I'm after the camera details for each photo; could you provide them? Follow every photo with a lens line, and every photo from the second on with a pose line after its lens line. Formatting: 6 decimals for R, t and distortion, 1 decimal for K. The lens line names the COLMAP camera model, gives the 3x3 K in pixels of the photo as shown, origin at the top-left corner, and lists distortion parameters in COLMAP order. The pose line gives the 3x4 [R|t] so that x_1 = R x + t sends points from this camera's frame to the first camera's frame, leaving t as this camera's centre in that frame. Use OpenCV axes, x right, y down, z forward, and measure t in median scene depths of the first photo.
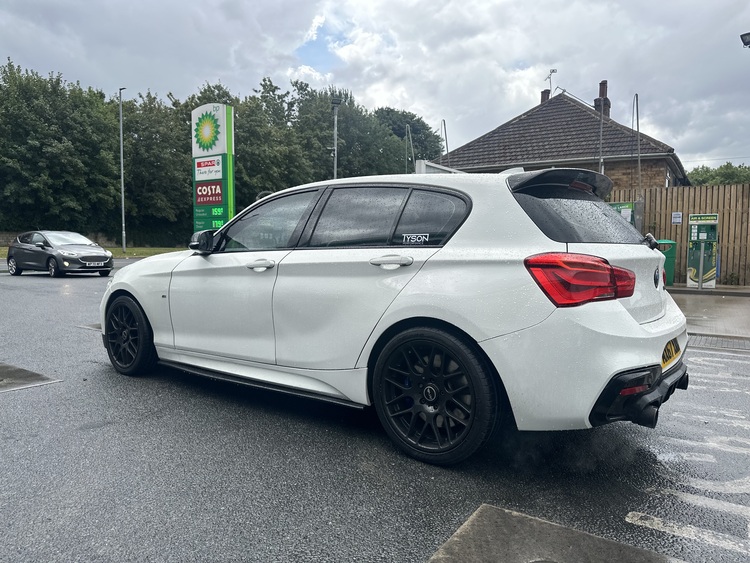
lens RADIAL K [[530.8, 0, 377.6], [0, 530.8, 279.5], [0, 0, 1]] dist [0.039042, -0.047706]
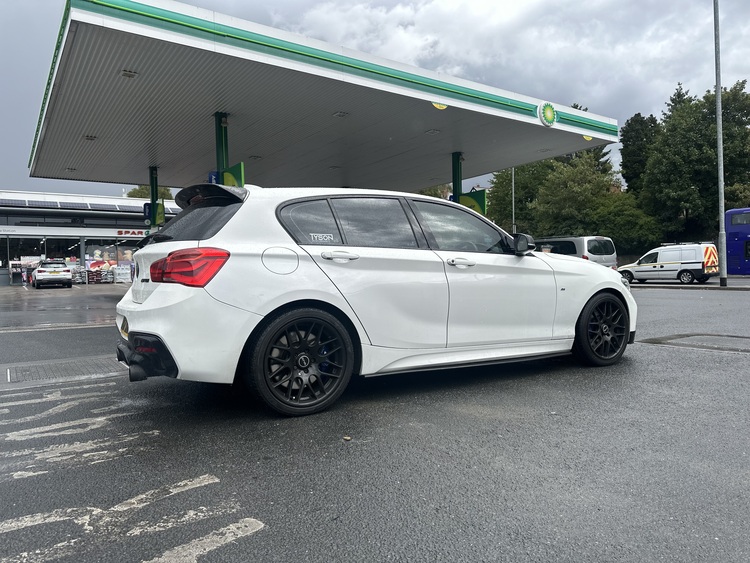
lens RADIAL K [[530.8, 0, 377.6], [0, 530.8, 279.5], [0, 0, 1]] dist [0.039042, -0.047706]
pose [[-0.370421, 0.009364, -0.928817, 0.179851], [-0.037997, 0.998959, 0.025224, -0.004291], [0.928087, 0.044636, -0.369680, 0.241055]]
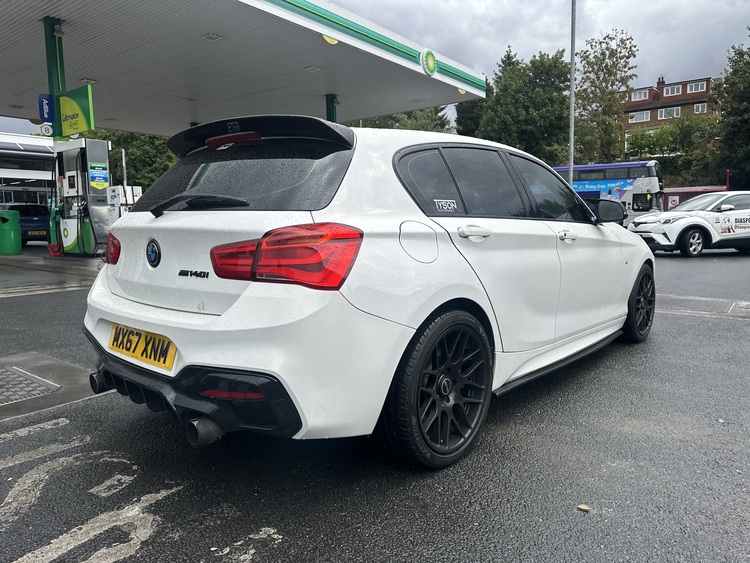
lens RADIAL K [[530.8, 0, 377.6], [0, 530.8, 279.5], [0, 0, 1]] dist [0.039042, -0.047706]
pose [[-0.066573, 0.105764, -0.992160, 0.152962], [-0.050164, 0.992754, 0.109193, -0.007939], [0.996520, 0.057040, -0.060785, 0.164829]]
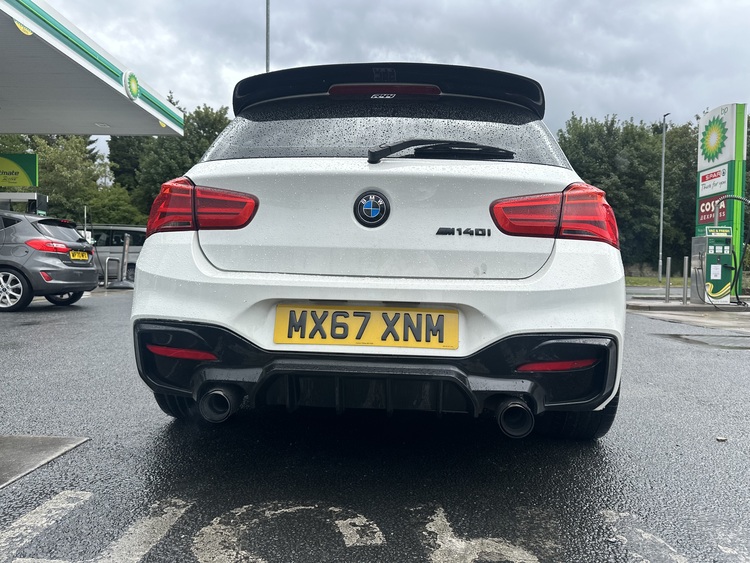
lens RADIAL K [[535.2, 0, 379.2], [0, 535.2, 279.5], [0, 0, 1]] dist [0.041502, -0.045188]
pose [[0.544100, 0.013936, -0.838905, 0.123420], [-0.067688, 0.997332, -0.027334, 0.011039], [0.836286, 0.071656, 0.543592, 0.082418]]
